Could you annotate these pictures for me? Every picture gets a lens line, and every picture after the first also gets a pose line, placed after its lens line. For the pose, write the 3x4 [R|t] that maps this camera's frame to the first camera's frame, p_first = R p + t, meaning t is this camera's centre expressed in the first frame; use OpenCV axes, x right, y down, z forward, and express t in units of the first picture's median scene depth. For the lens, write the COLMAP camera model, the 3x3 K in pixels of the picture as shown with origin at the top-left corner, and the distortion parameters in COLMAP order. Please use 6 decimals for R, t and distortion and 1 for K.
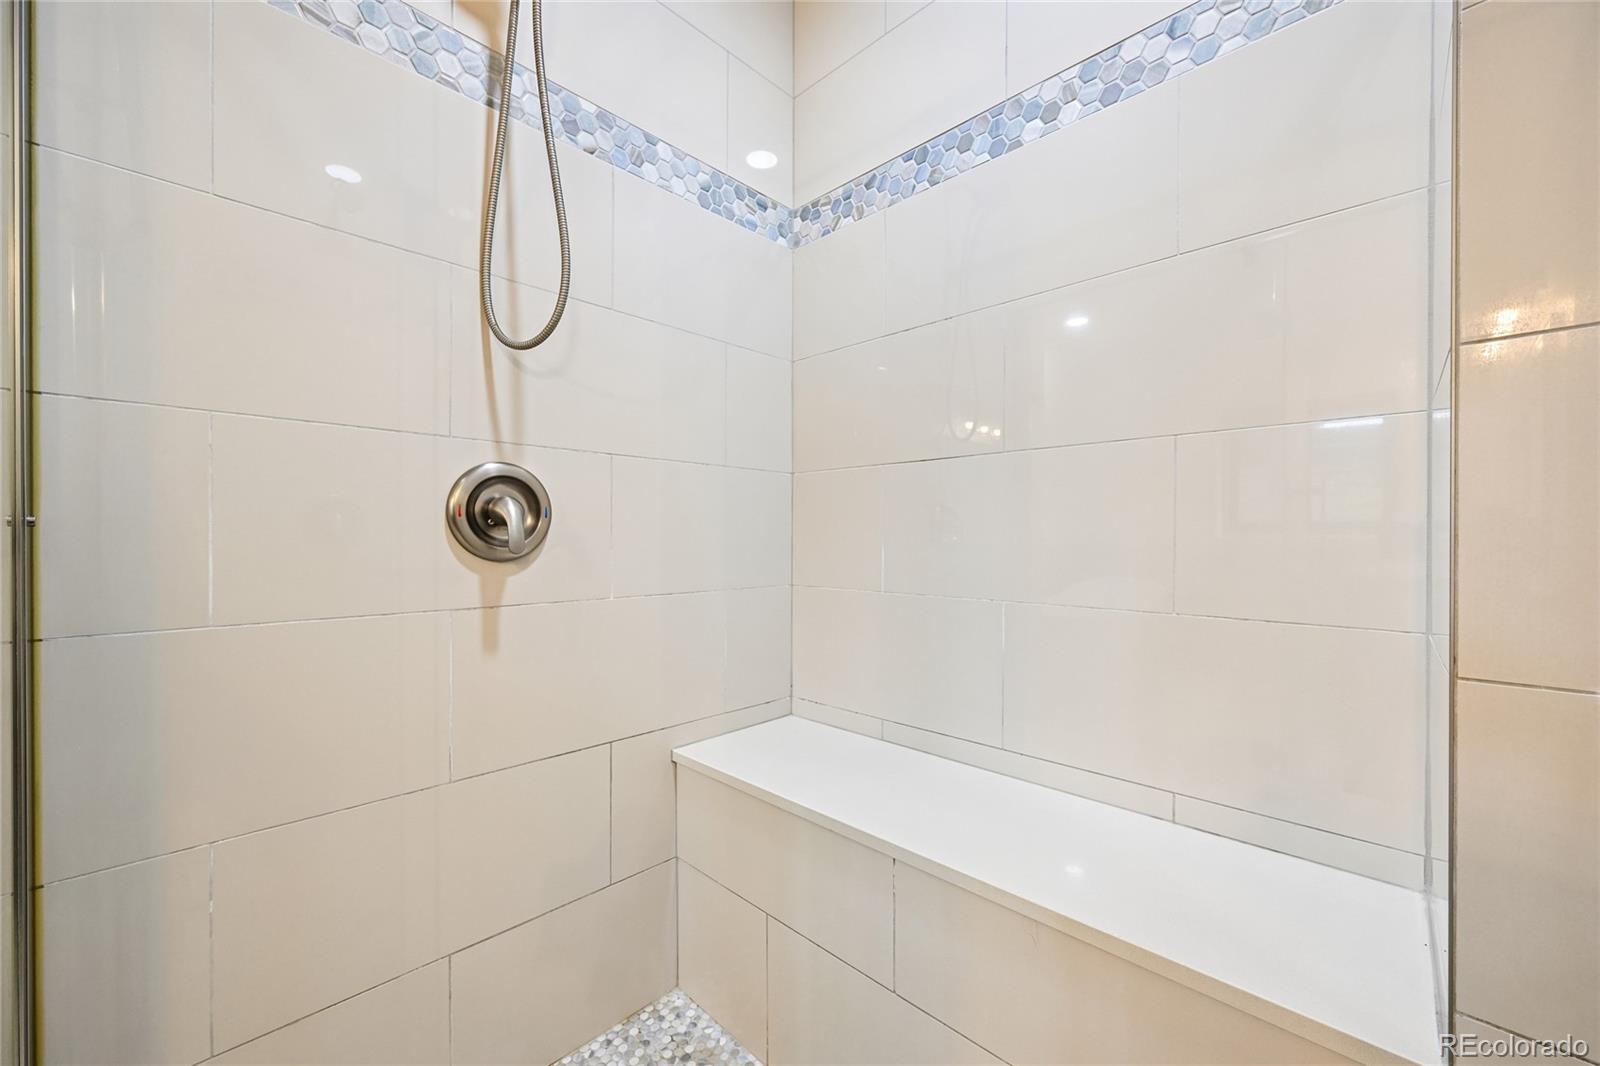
lens RADIAL K [[623.9, 0, 803.5], [0, 623.9, 539.8], [0, 0, 1]] dist [-0.001881, 0.000626]
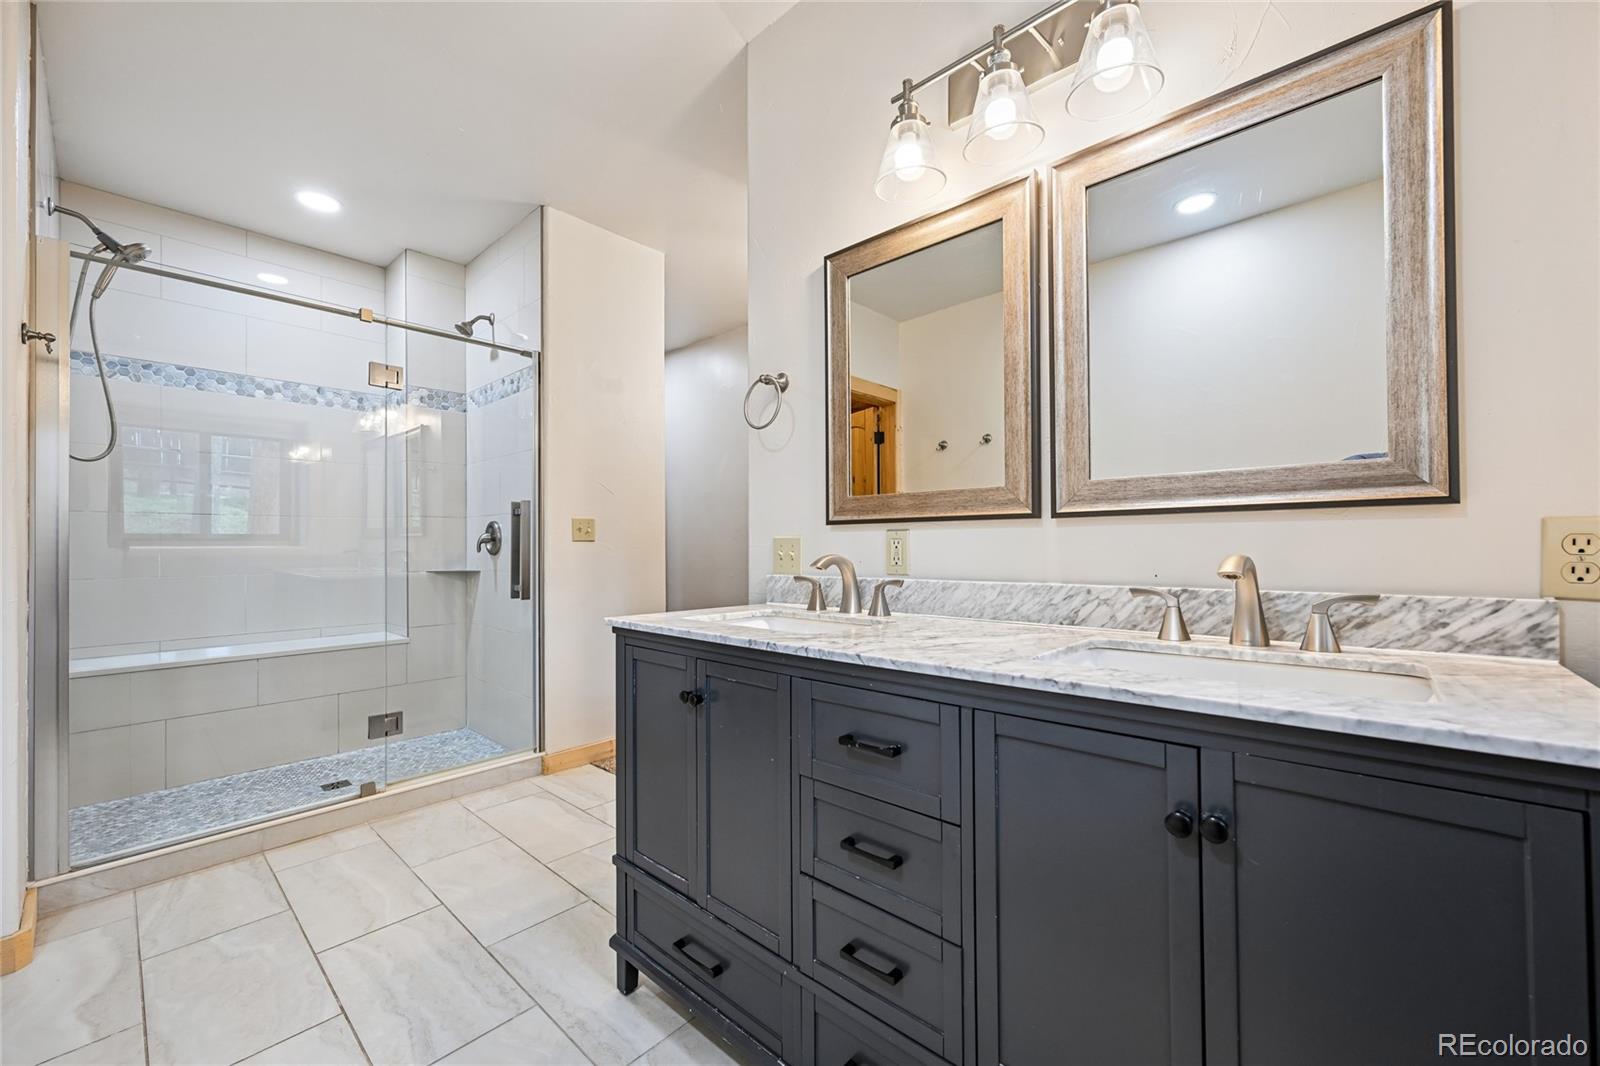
lens RADIAL K [[623.9, 0, 803.5], [0, 623.9, 539.8], [0, 0, 1]] dist [-0.001881, 0.000626]
pose [[-0.036408, 0.005444, 0.999322, -2.340489], [0.013452, 0.999897, -0.004957, 0.009769], [-0.999246, 0.013262, -0.036477, -1.195616]]
